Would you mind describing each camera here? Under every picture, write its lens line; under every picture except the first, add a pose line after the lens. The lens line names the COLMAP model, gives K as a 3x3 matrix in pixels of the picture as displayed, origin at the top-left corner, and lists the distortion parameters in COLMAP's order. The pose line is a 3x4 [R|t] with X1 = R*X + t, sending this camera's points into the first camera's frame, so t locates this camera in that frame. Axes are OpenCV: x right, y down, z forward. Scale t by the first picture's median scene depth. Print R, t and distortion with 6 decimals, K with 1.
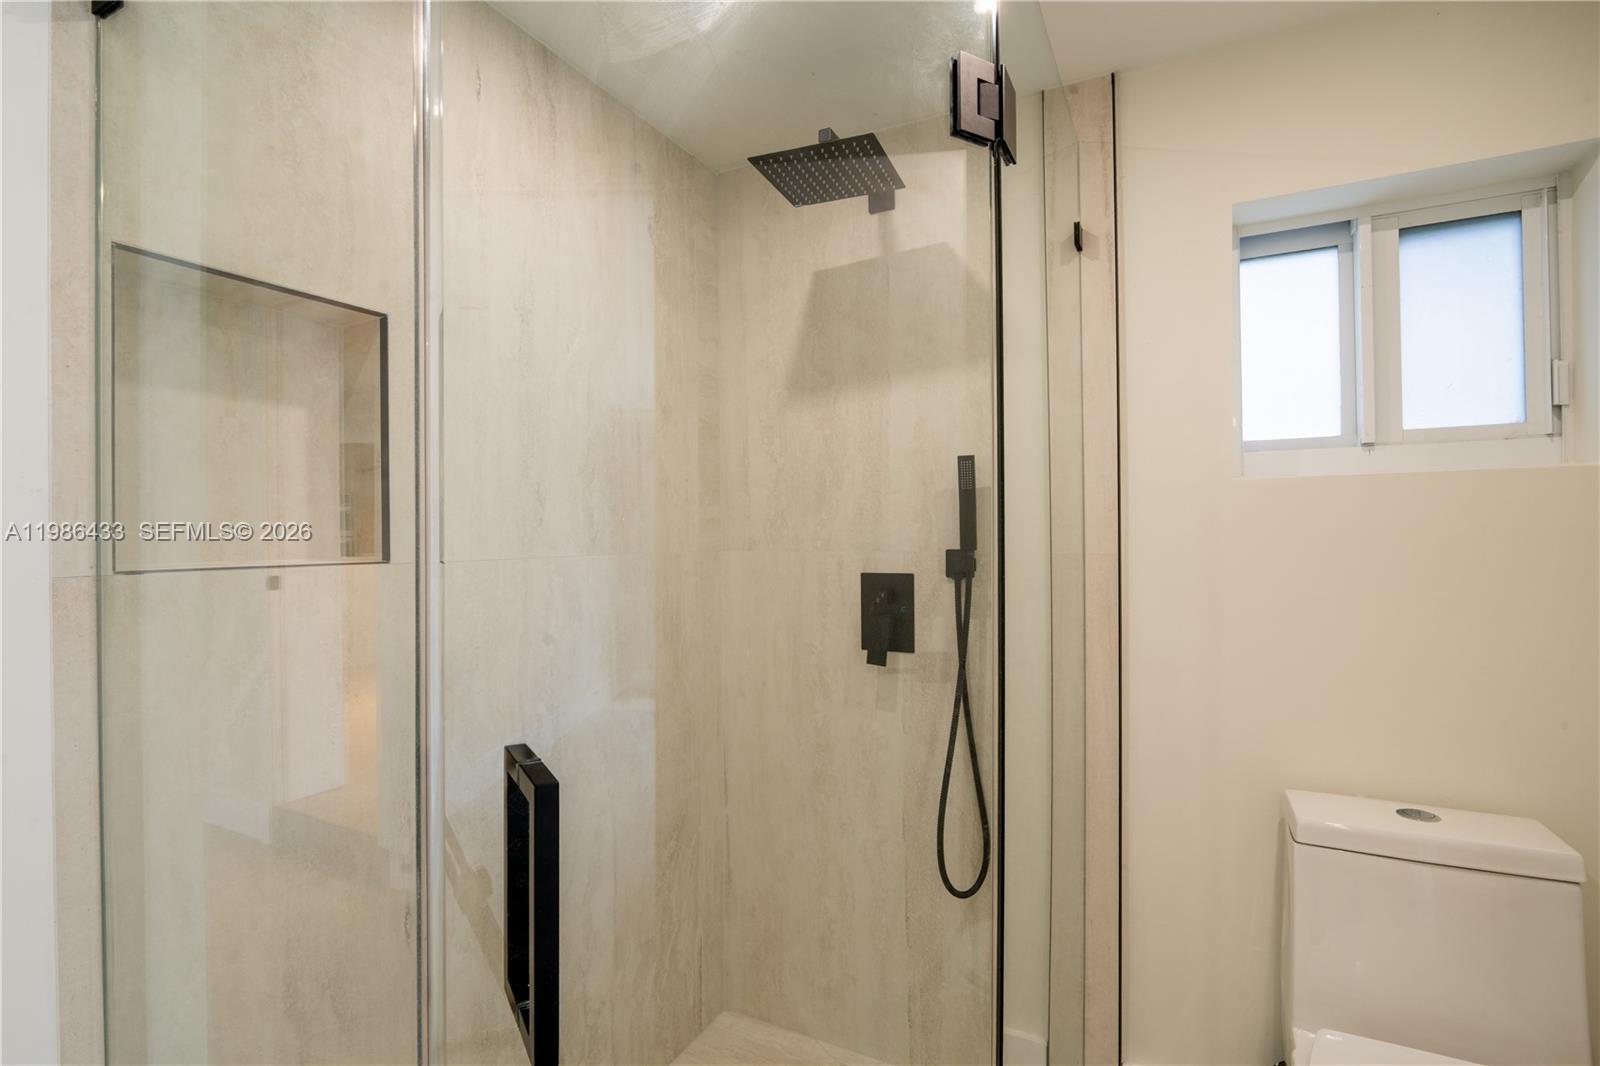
lens RADIAL K [[759.3, 0, 789.1], [0, 759.3, 536.8], [0, 0, 1]] dist [-0.002858, -0.001507]
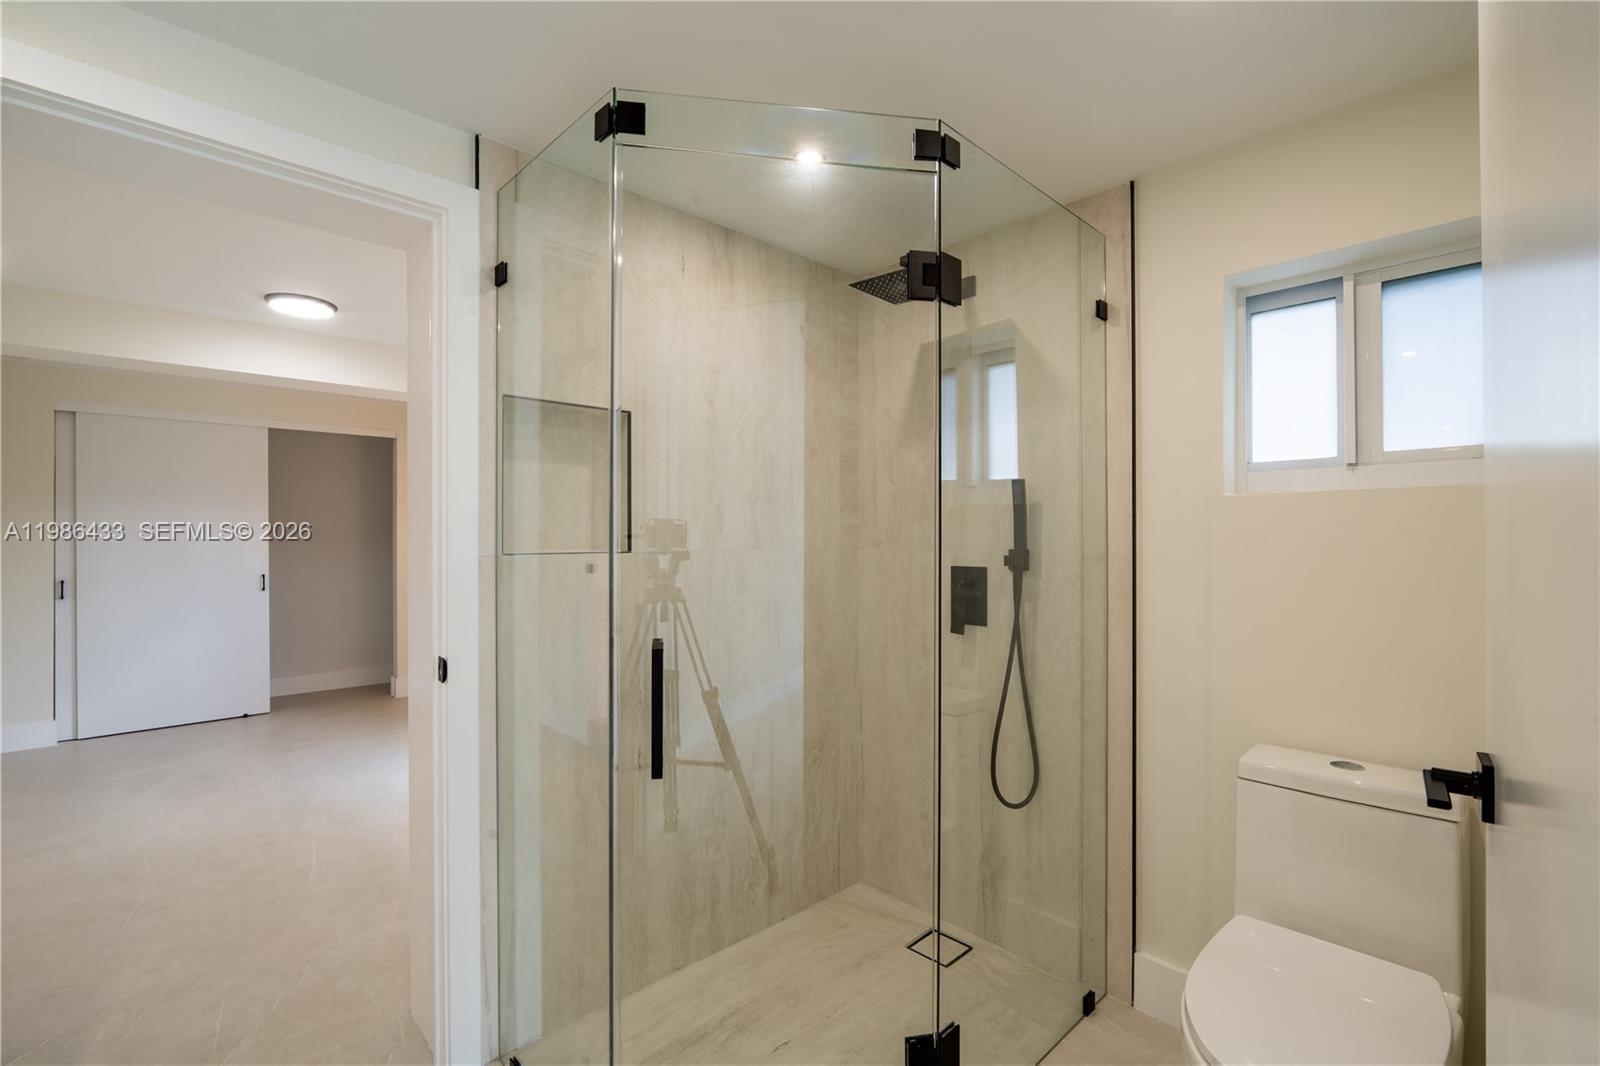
lens RADIAL K [[709.8, 0, 797.7], [0, 709.8, 537.6], [0, 0, 1]] dist [-0.012911, 0.002754]
pose [[0.943568, 0.005503, -0.331132, 0.292764], [-0.006001, 0.999982, -0.000482, -0.001023], [0.331123, 0.002442, 0.943584, -0.321096]]
